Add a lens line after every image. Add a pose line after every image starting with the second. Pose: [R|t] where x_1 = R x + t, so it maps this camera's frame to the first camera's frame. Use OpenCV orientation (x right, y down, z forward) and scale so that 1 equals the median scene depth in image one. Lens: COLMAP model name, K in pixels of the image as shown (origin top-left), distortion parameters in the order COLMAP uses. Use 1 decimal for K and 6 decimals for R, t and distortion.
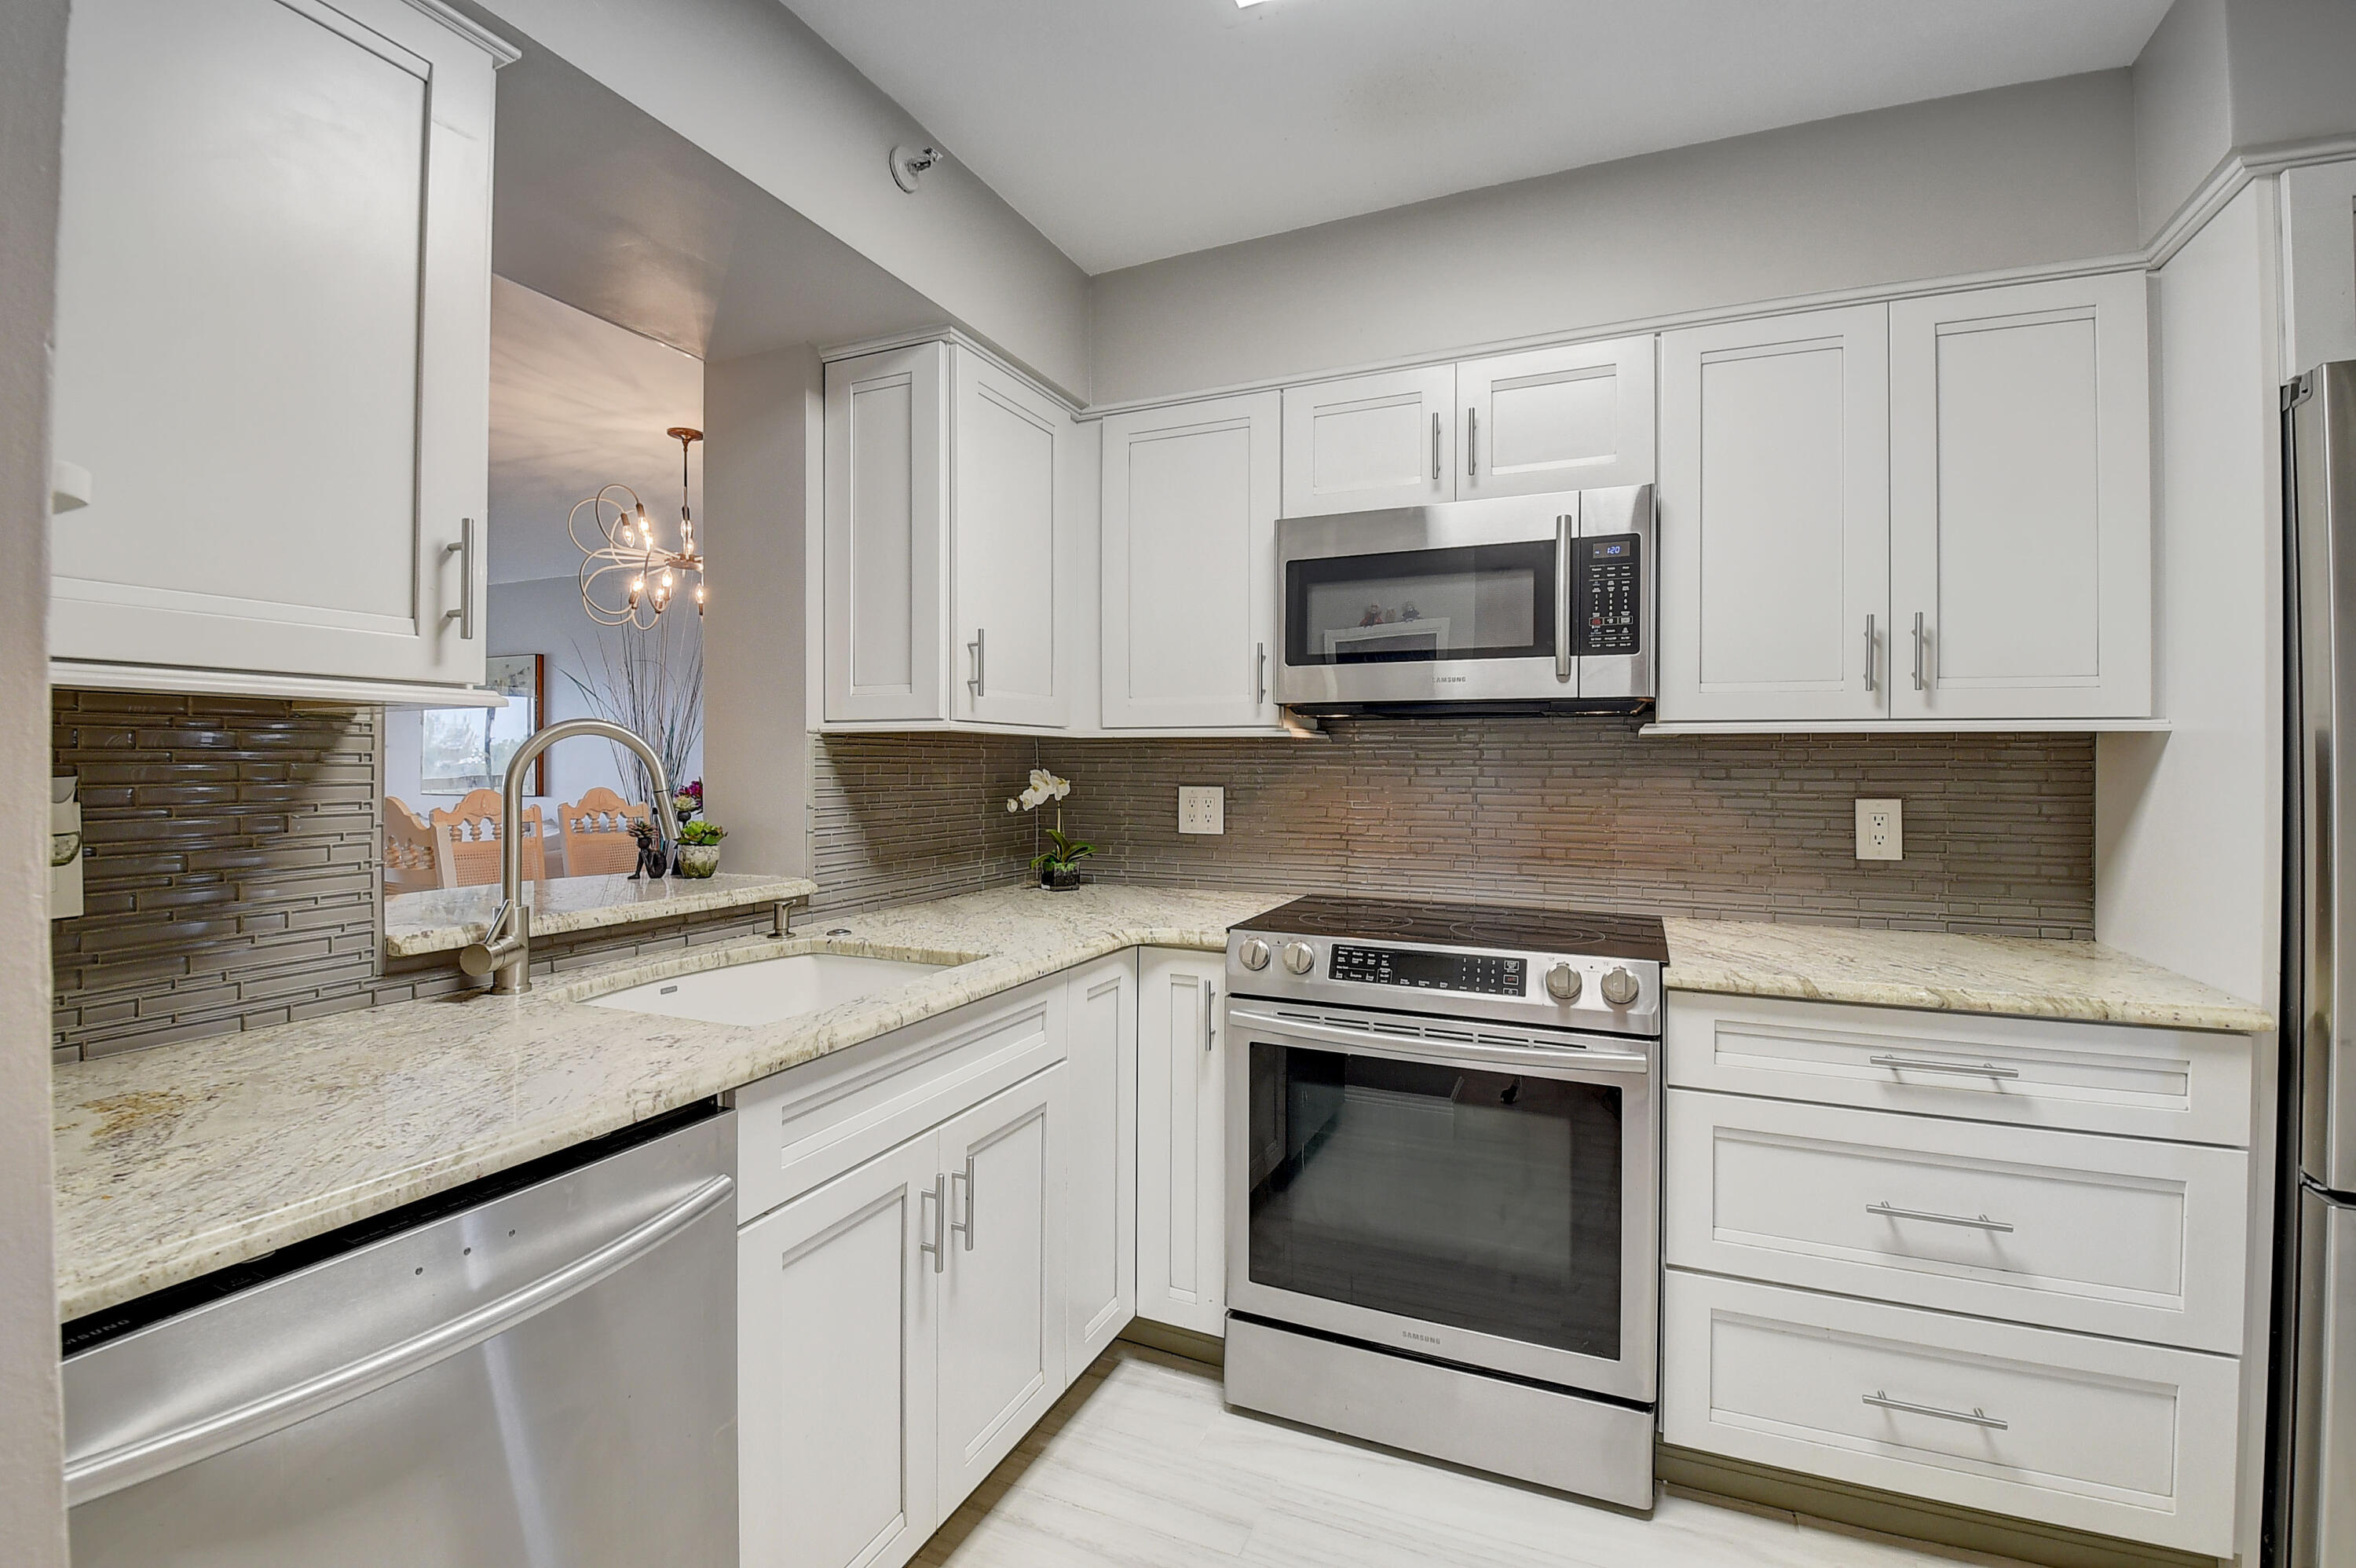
lens RADIAL K [[1037.2, 0, 1167.9], [0, 1037.2, 756.5], [0, 0, 1]] dist [-0.002066, -0.016305]
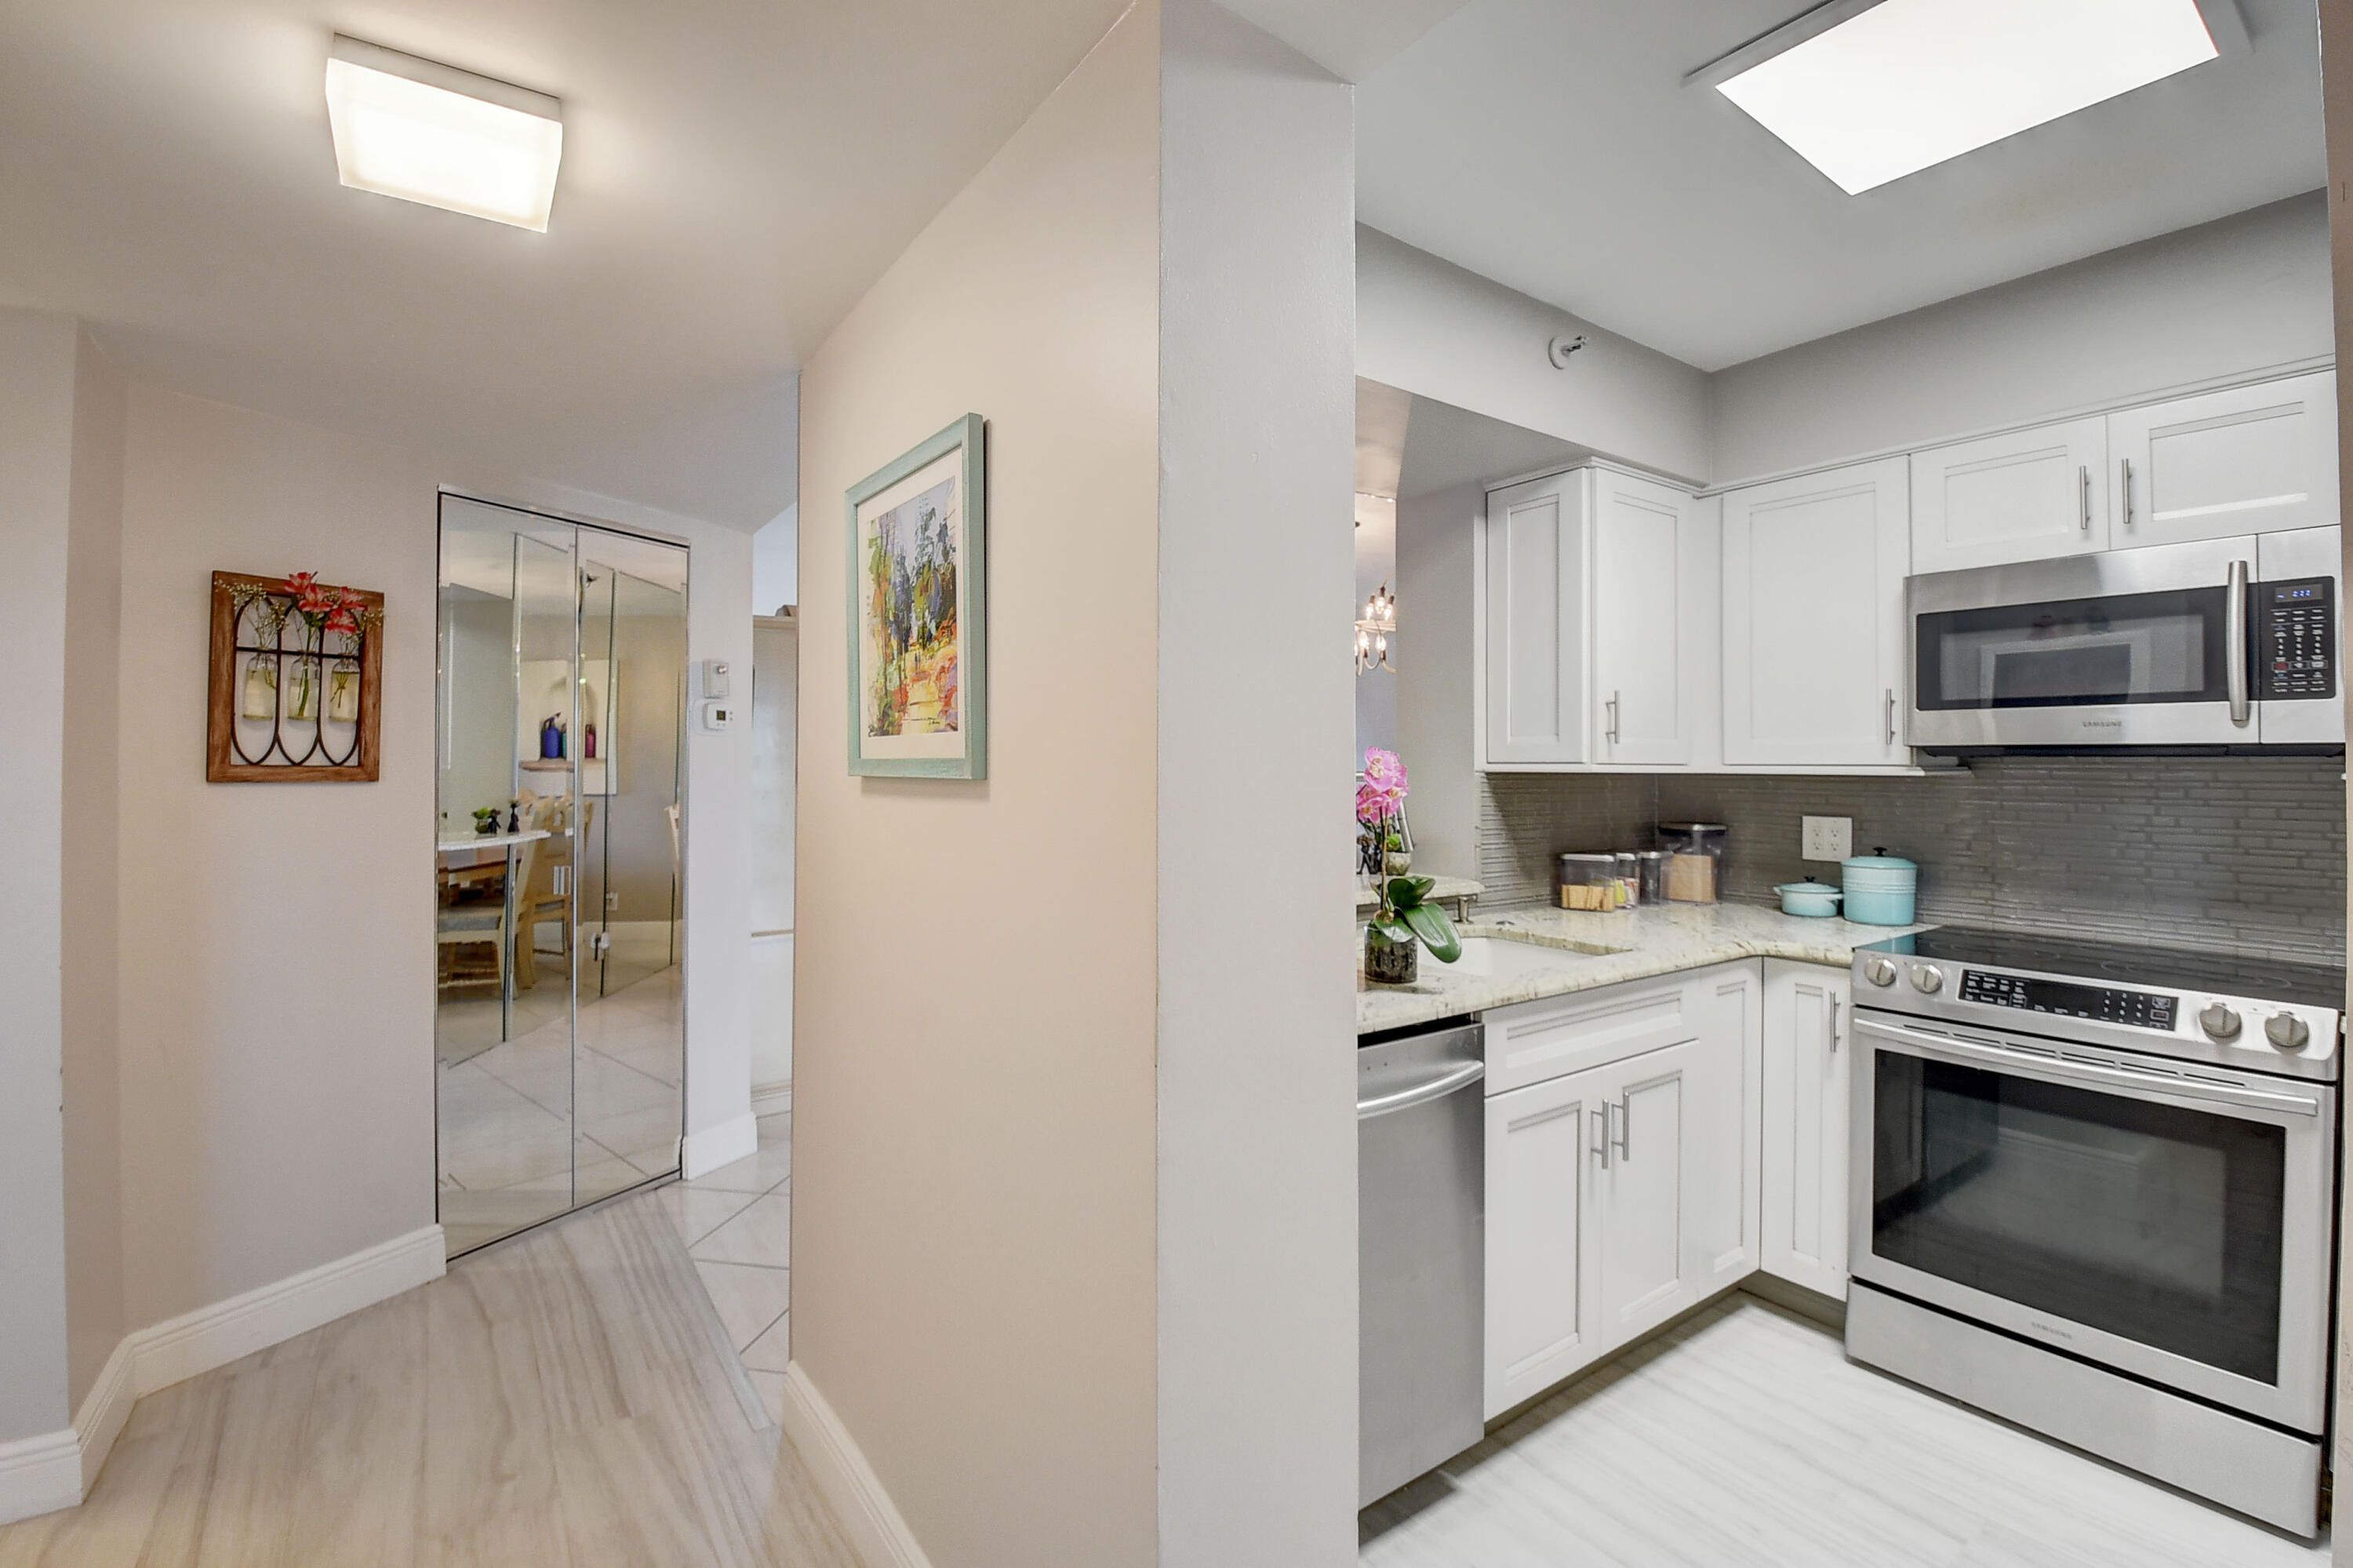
lens RADIAL K [[1036.0, 0, 1166.9], [0, 1036.0, 753.3], [0, 0, 1]] dist [-0.002066, -0.016305]
pose [[0.857518, -0.004615, -0.514434, -0.004736], [0.000847, 0.999971, -0.007558, -0.040962], [0.514454, 0.006045, 0.857497, -0.374914]]
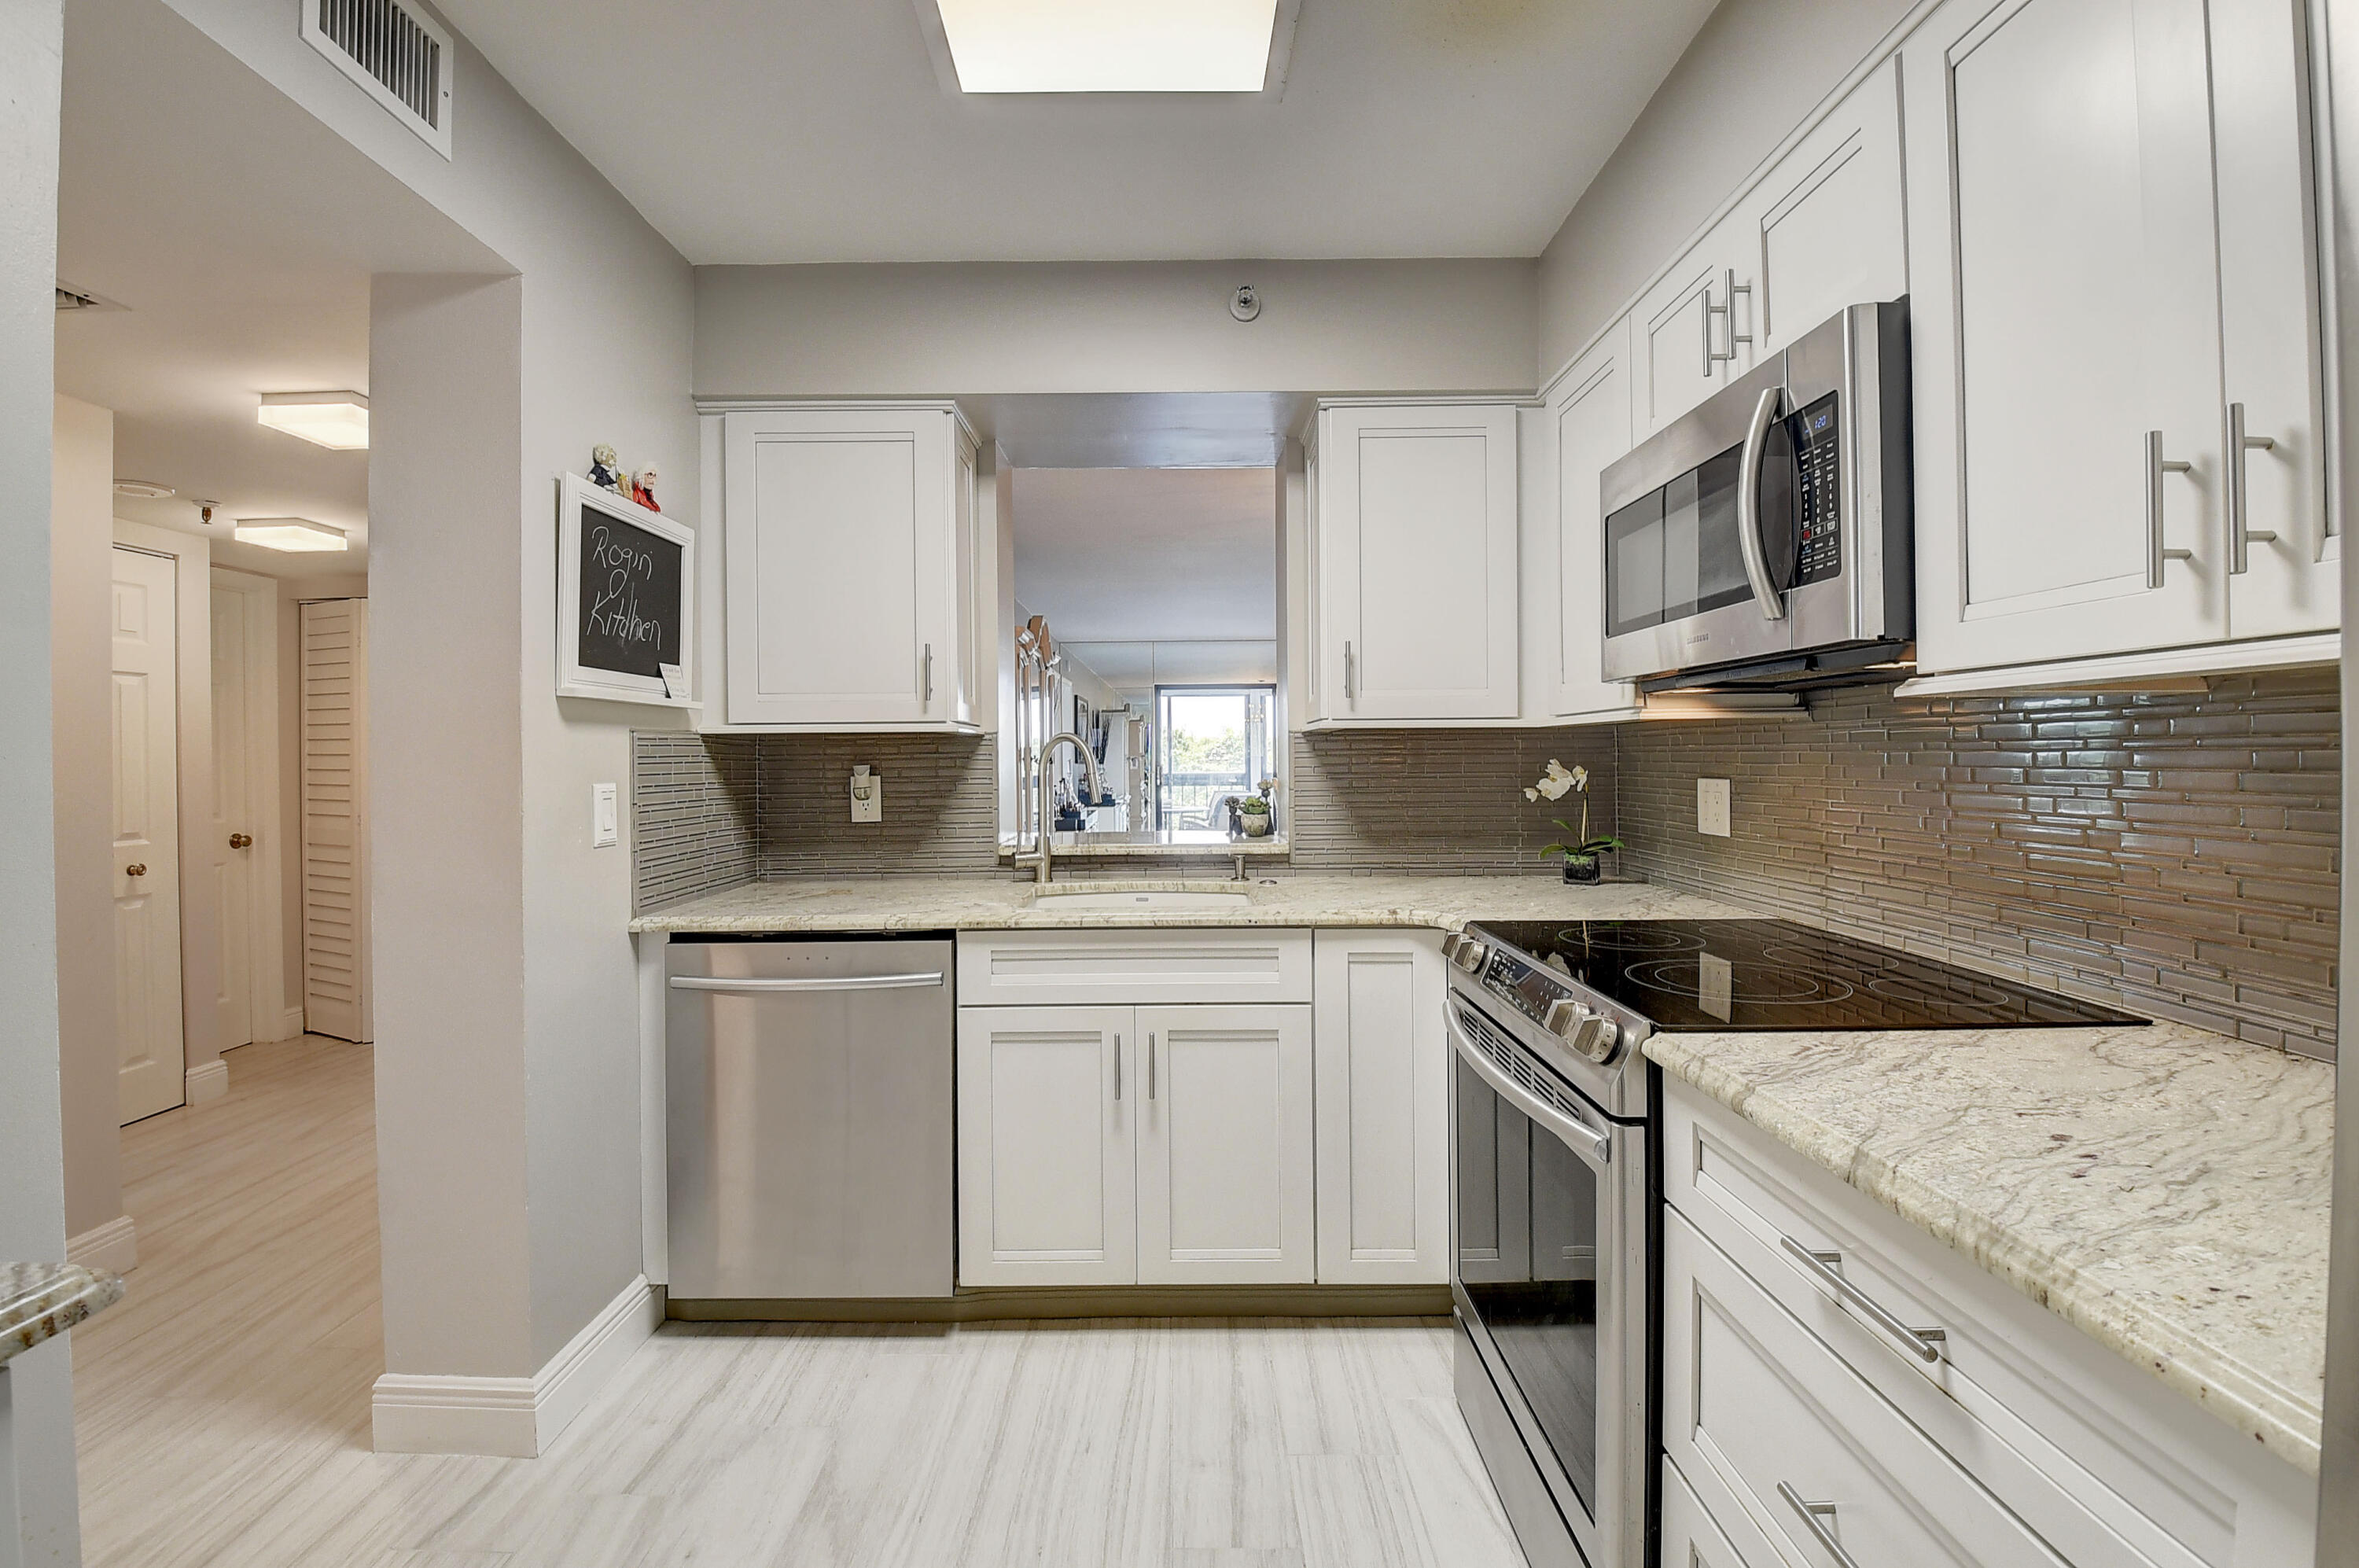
lens RADIAL K [[1038.7, 0, 1186.2], [0, 1038.7, 749.1], [0, 0, 1]] dist [-0.002066, -0.016305]
pose [[0.410212, -0.016387, -0.911843, 0.866142], [0.013219, 0.999840, -0.012022, 0.012474], [0.911894, -0.007123, 0.410363, 0.356593]]
